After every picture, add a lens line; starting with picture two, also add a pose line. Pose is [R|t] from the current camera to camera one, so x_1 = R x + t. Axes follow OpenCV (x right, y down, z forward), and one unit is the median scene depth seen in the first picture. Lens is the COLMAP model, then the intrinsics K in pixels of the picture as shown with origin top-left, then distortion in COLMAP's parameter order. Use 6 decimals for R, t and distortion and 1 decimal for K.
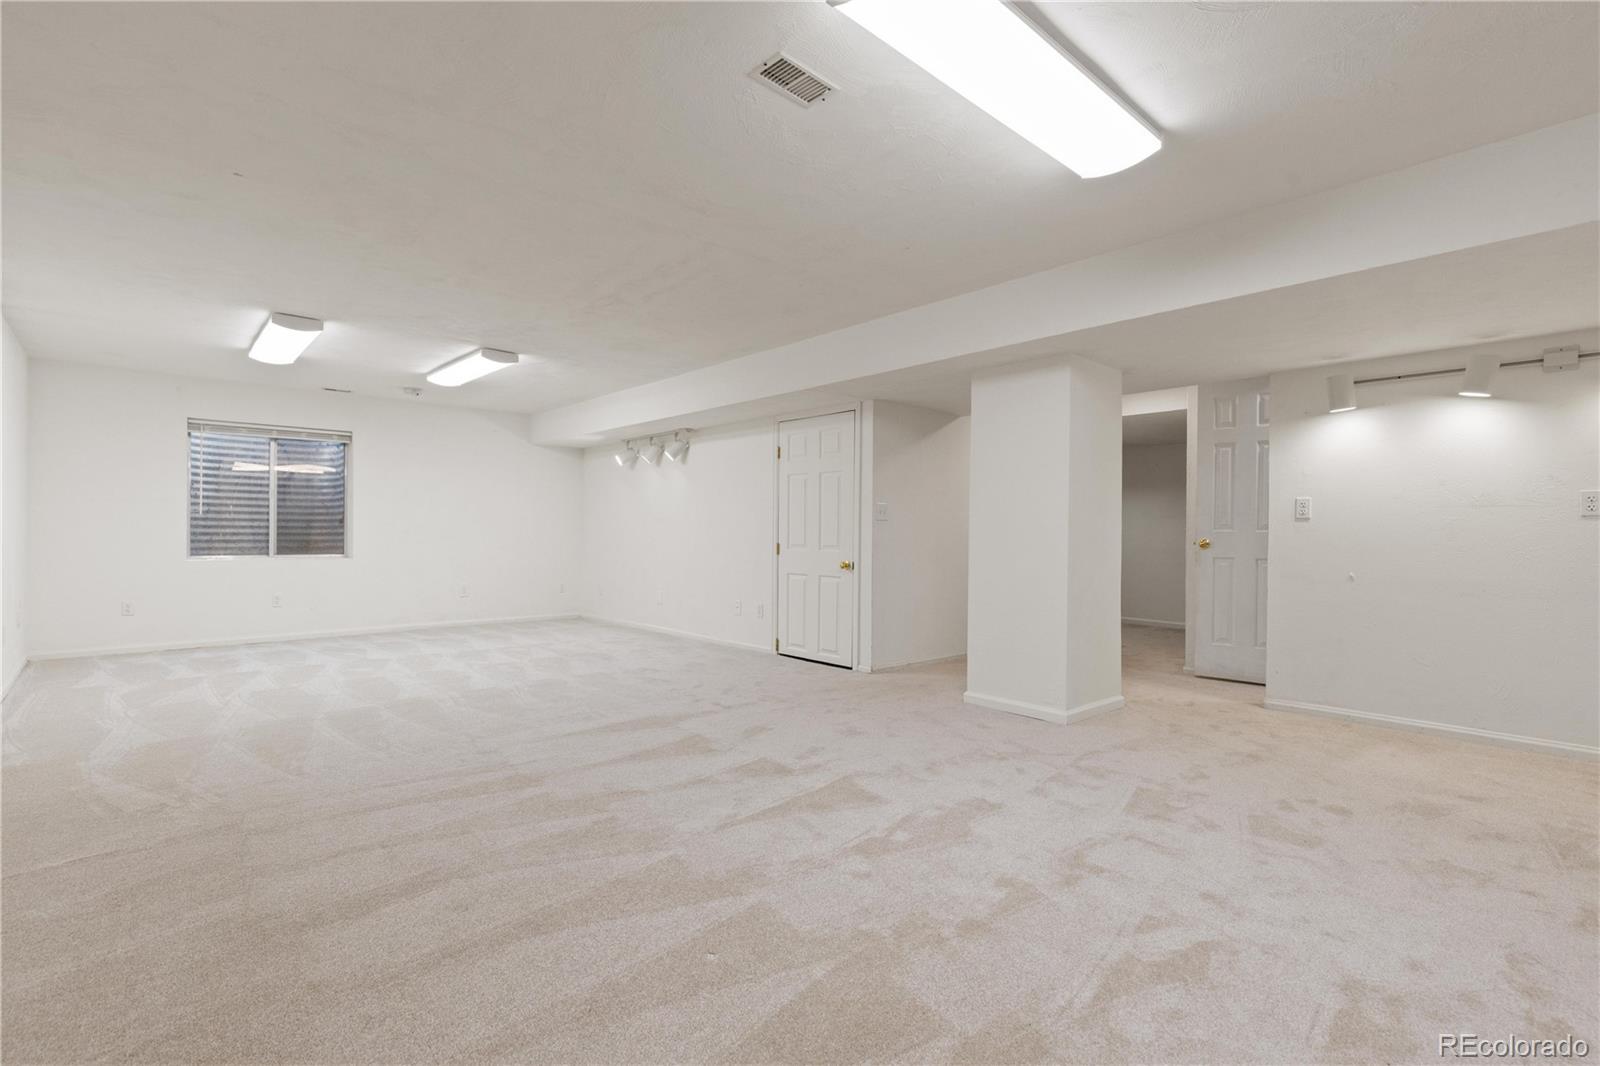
lens RADIAL K [[738.5, 0, 787.3], [0, 738.5, 536.0], [0, 0, 1]] dist [0.002913, 0.000119]
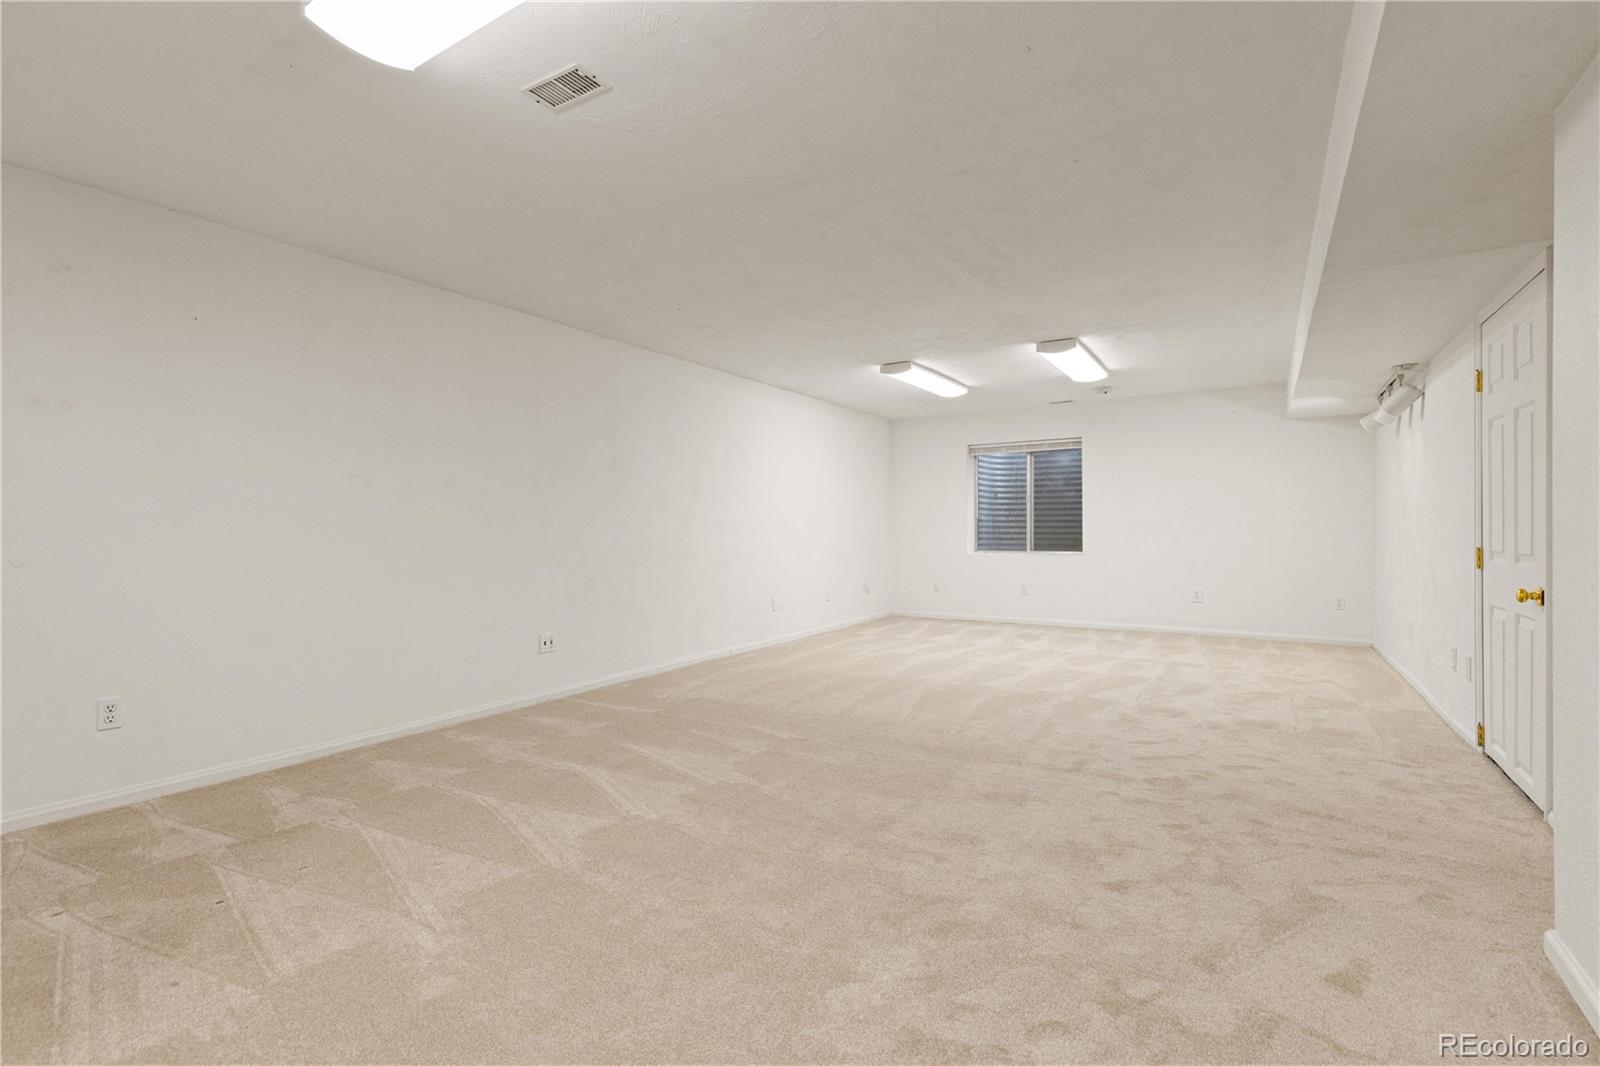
lens RADIAL K [[738.5, 0, 790.4], [0, 738.5, 528.9], [0, 0, 1]] dist [0.002913, 0.000119]
pose [[0.250994, -0.008721, -0.967949, 0.350339], [0.004445, 0.999959, -0.007857, -0.001865], [0.967979, -0.002330, 0.251022, 0.338452]]
